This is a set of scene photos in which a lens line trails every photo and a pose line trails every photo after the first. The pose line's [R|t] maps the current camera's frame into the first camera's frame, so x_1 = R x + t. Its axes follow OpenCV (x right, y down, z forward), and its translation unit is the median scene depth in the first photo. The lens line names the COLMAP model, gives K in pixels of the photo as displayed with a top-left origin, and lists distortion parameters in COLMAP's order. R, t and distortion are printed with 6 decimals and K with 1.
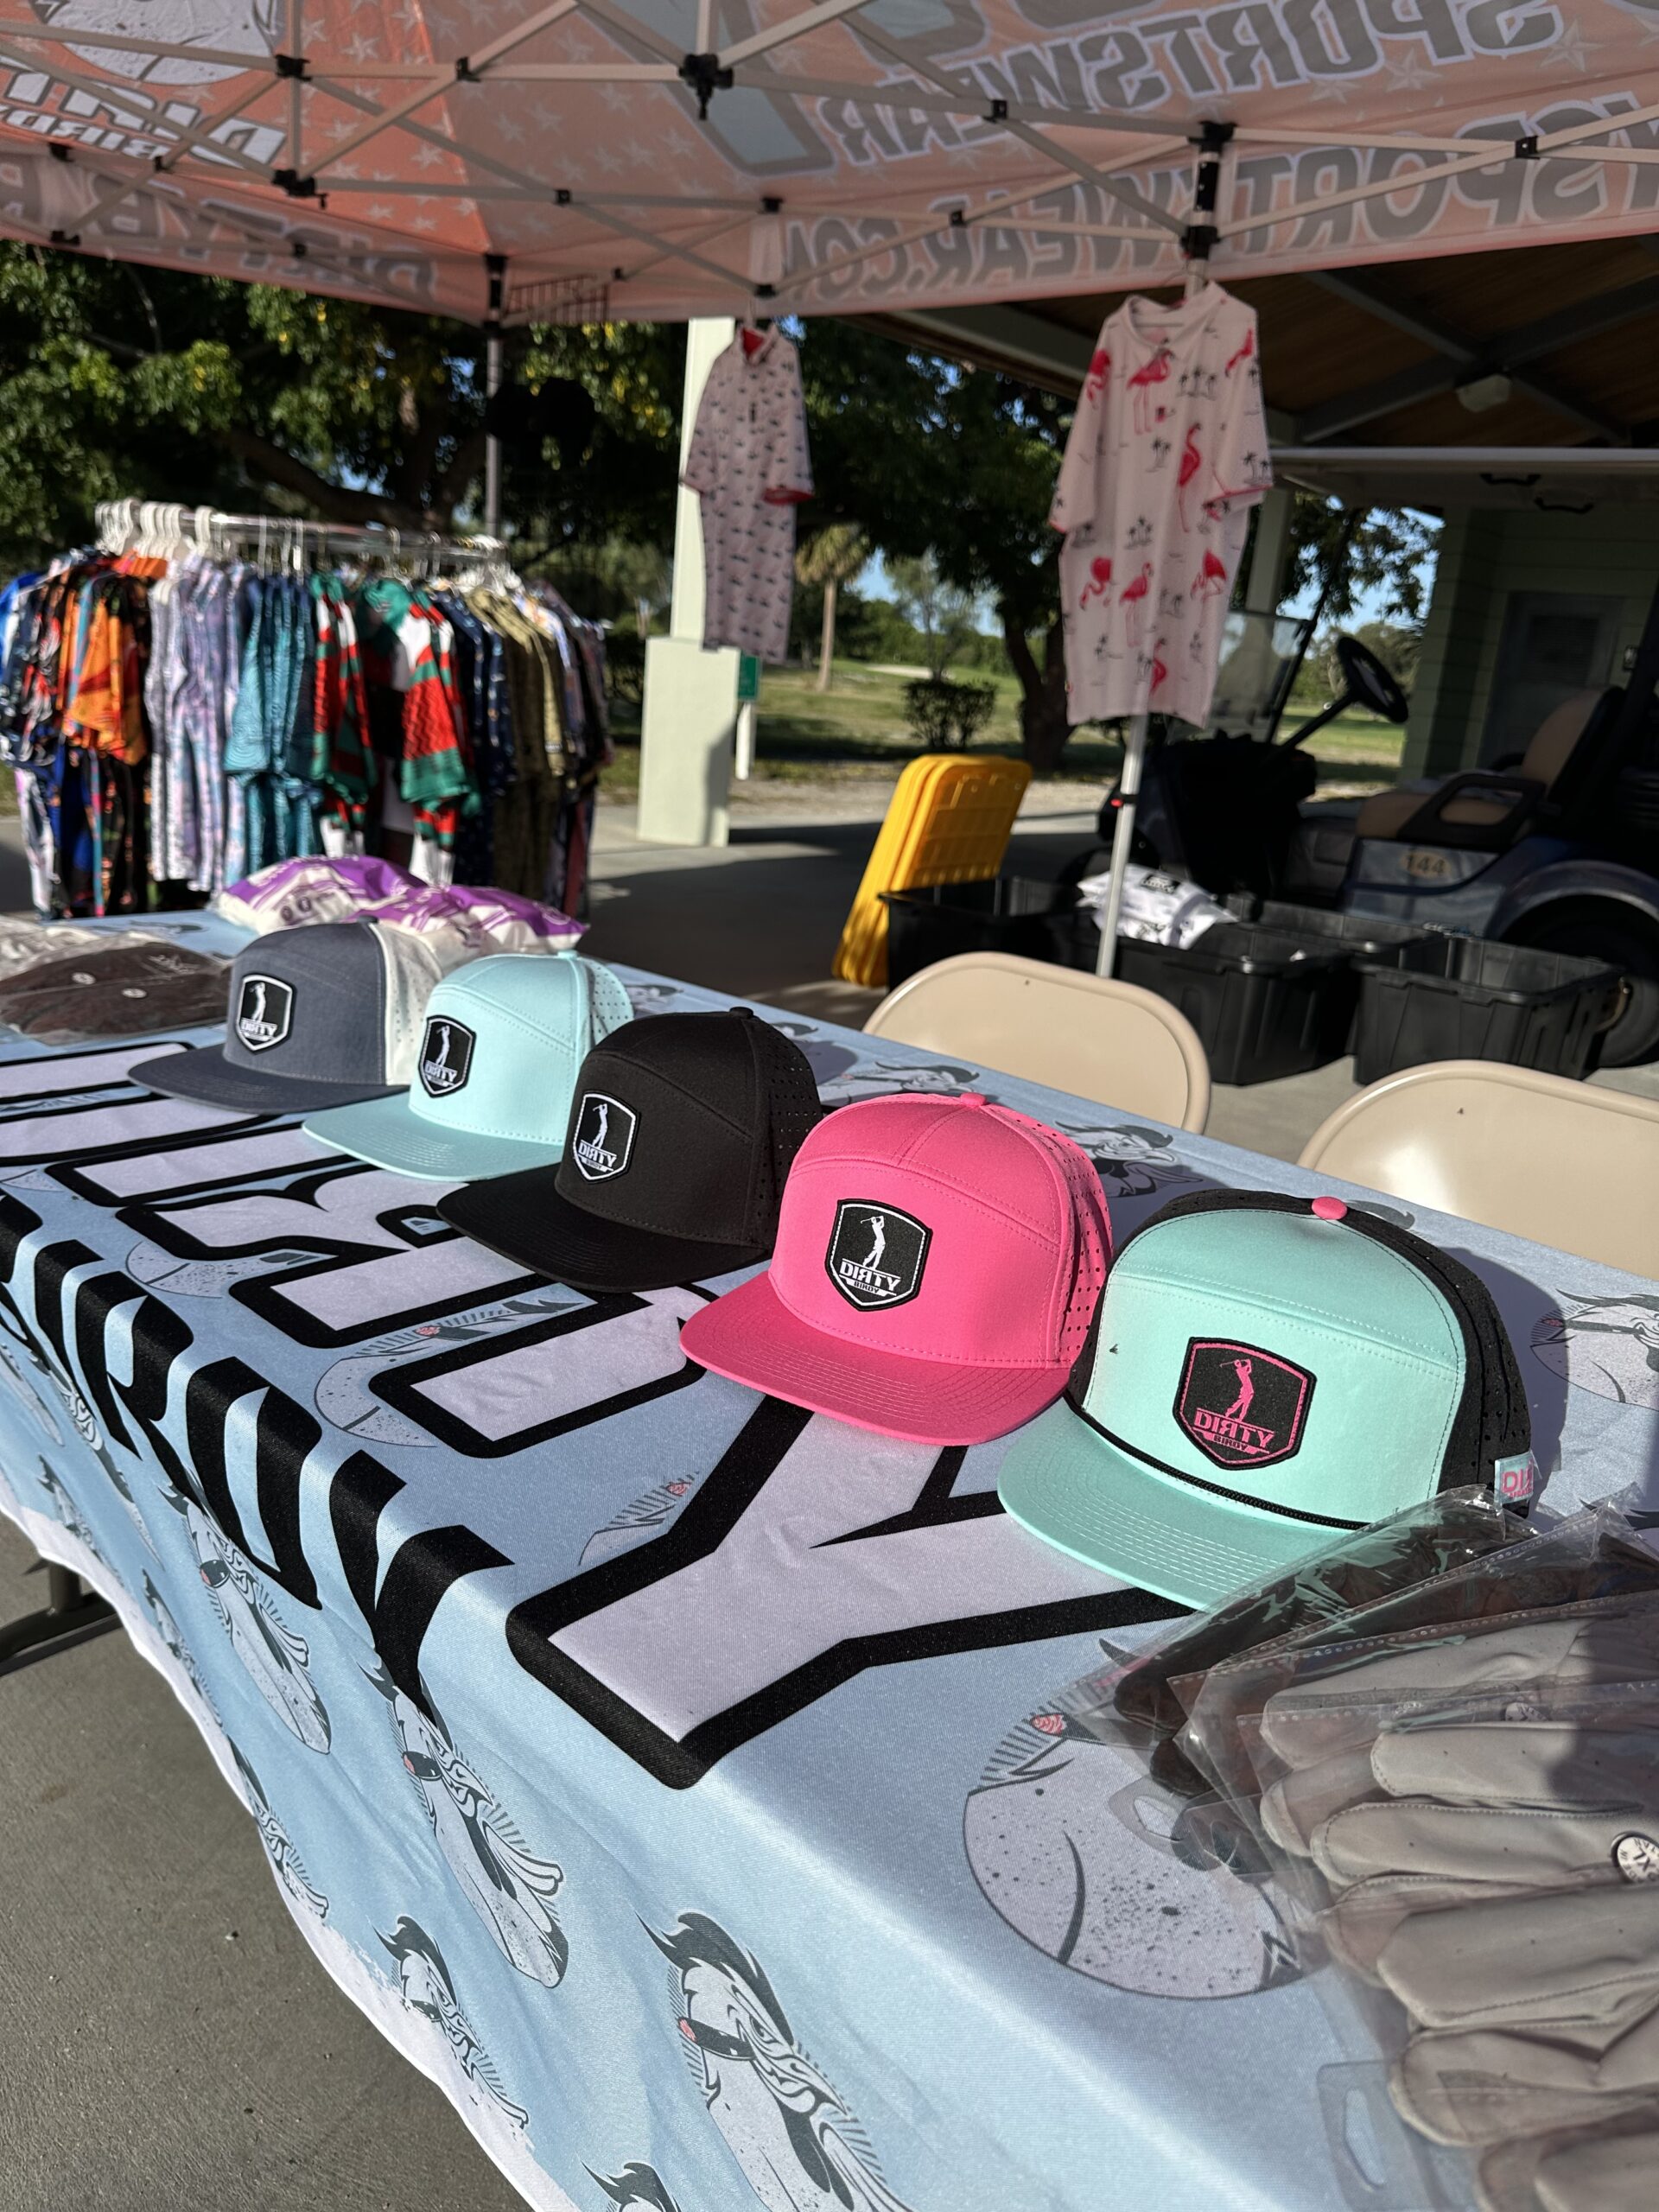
lens RADIAL K [[1529.7, 0, 829.5], [0, 1529.7, 1106.0], [0, 0, 1]] dist [0.090271, -0.104779]
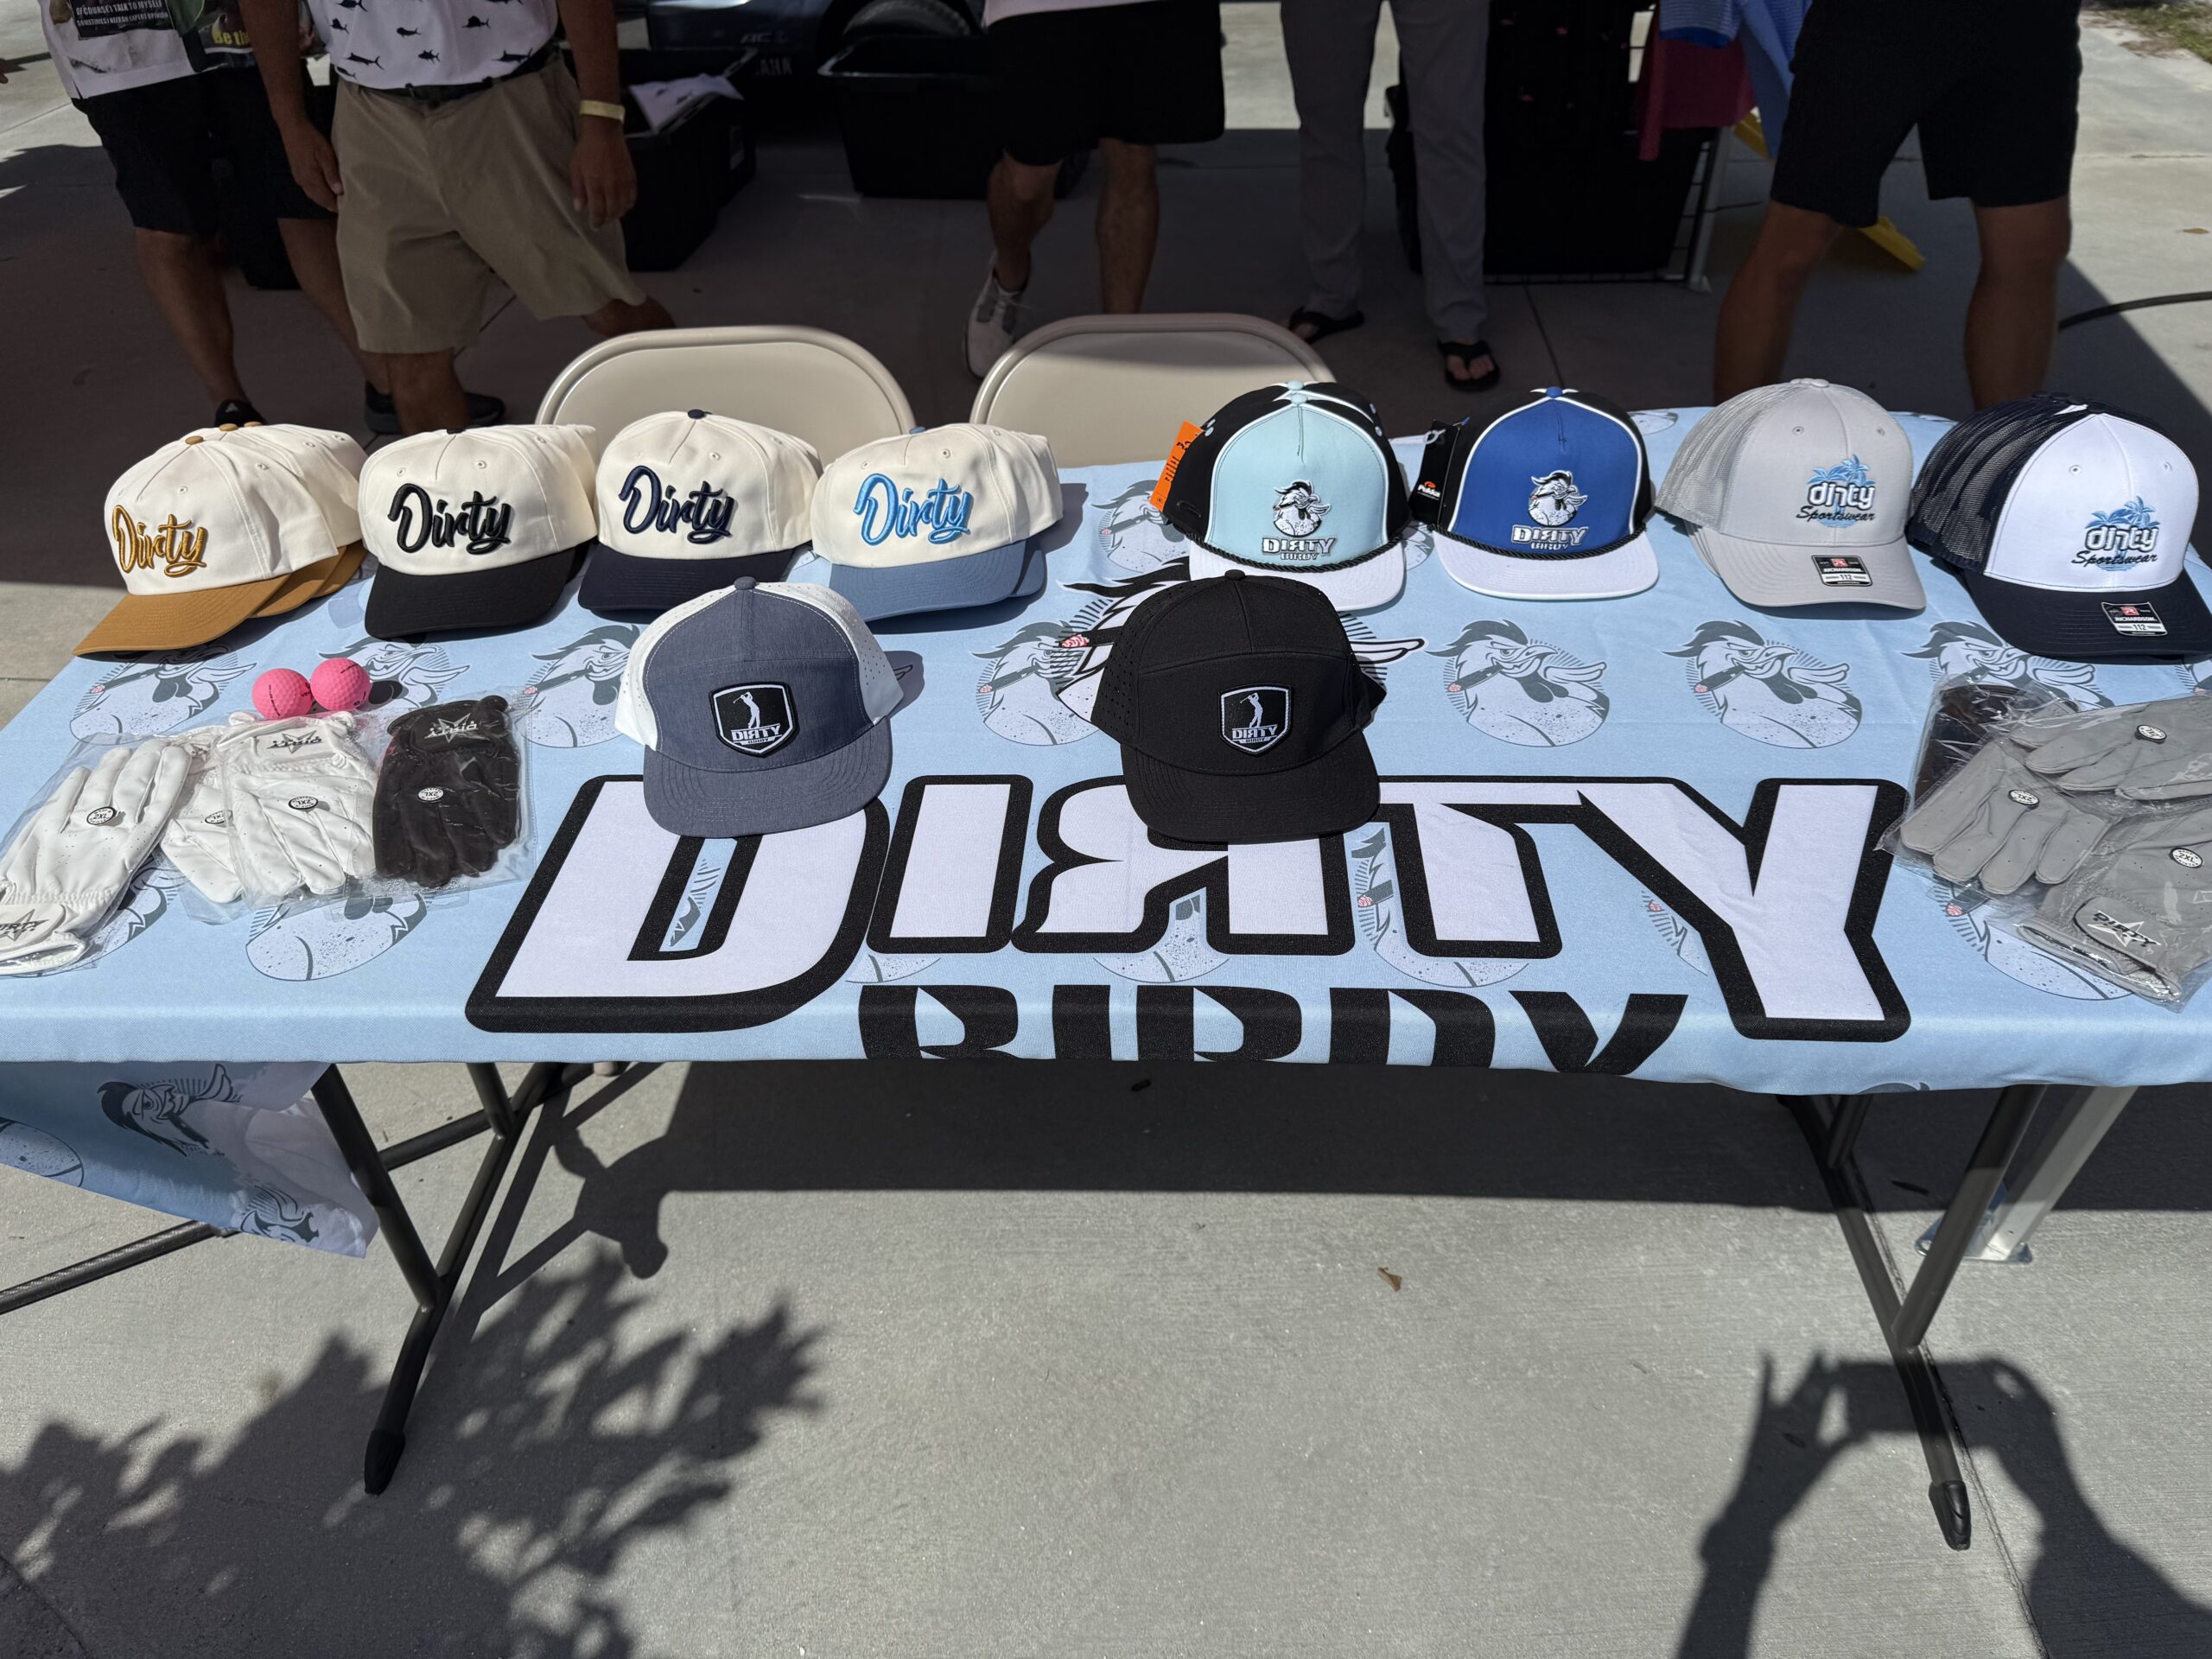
lens RADIAL K [[1586.6, 0, 1106.2], [0, 1586.6, 856.2], [0, 0, 1]] dist [0.125776, -0.230272]
pose [[0.758897, -0.481770, 0.438147, -0.222145], [0.275401, 0.847127, 0.454456, -0.126189], [-0.590109, -0.224219, 0.775562, 0.014631]]
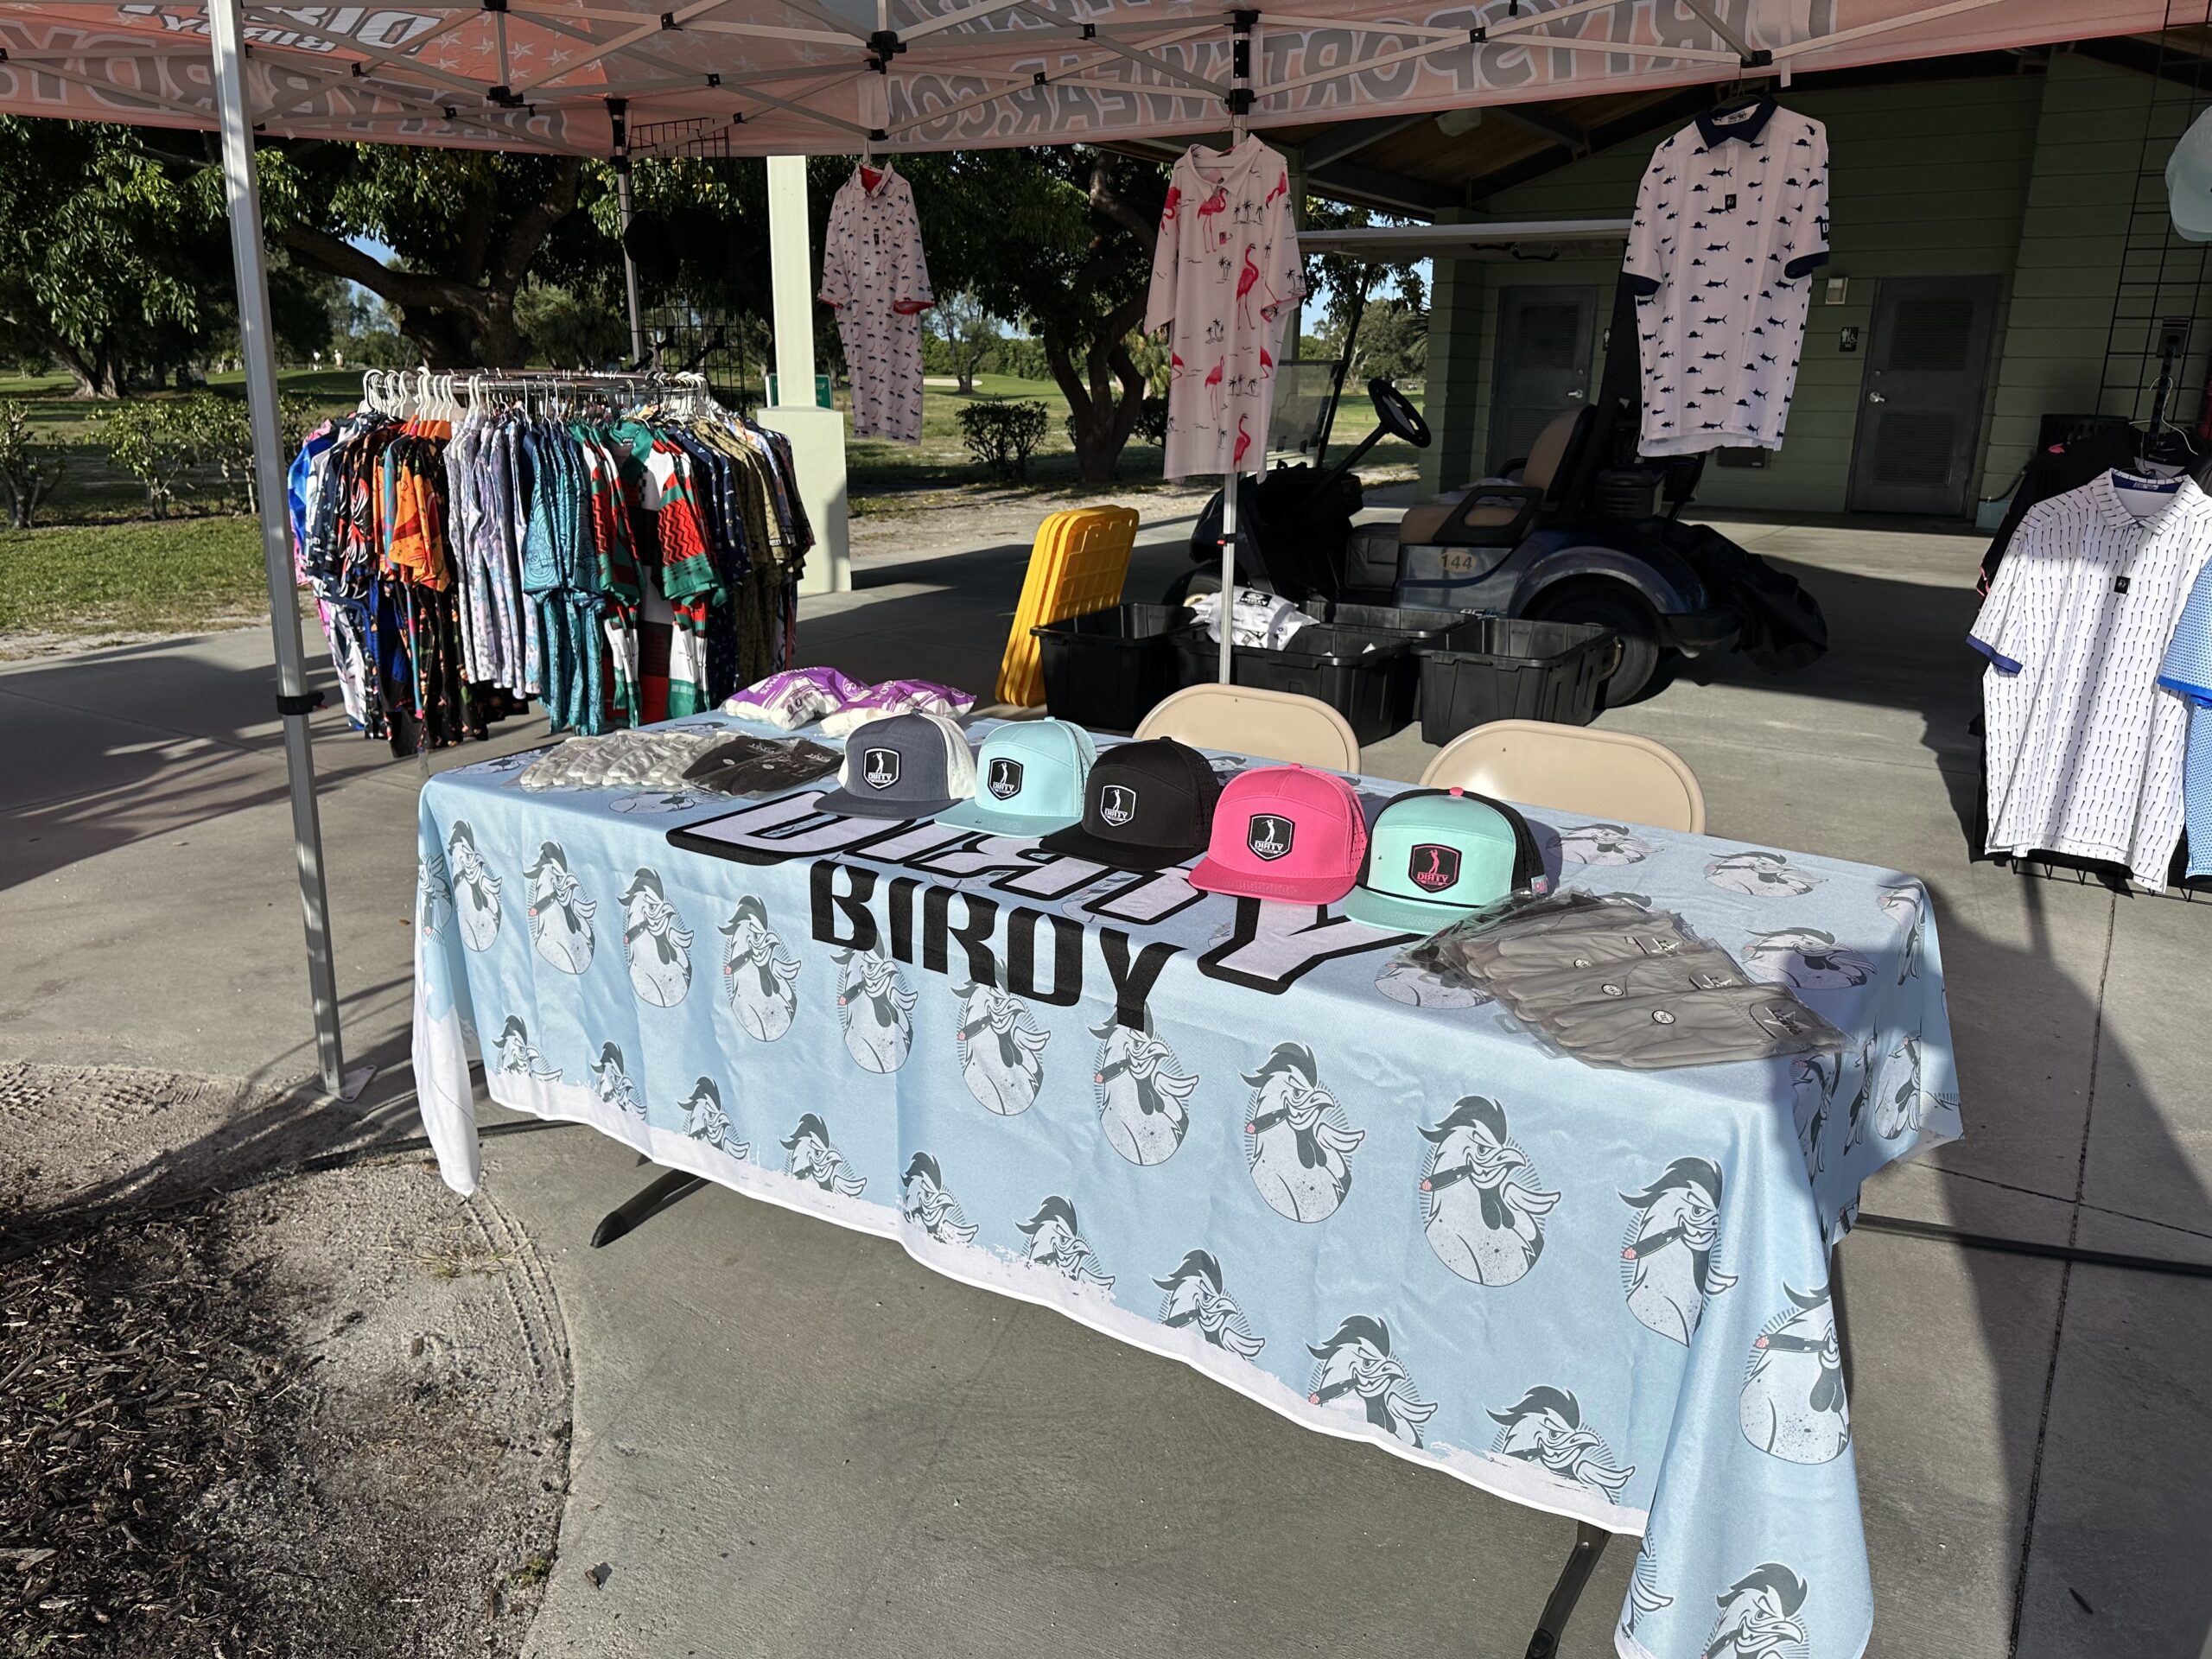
lens RADIAL K [[1529.7, 0, 1107.6], [0, 1529.7, 840.0], [0, 0, 1]] dist [0.090271, -0.104779]
pose [[0.984576, -0.117671, 0.129471, -0.112269], [0.115342, 0.993002, 0.025368, 0.003312], [-0.131550, -0.010044, 0.991259, -0.276913]]
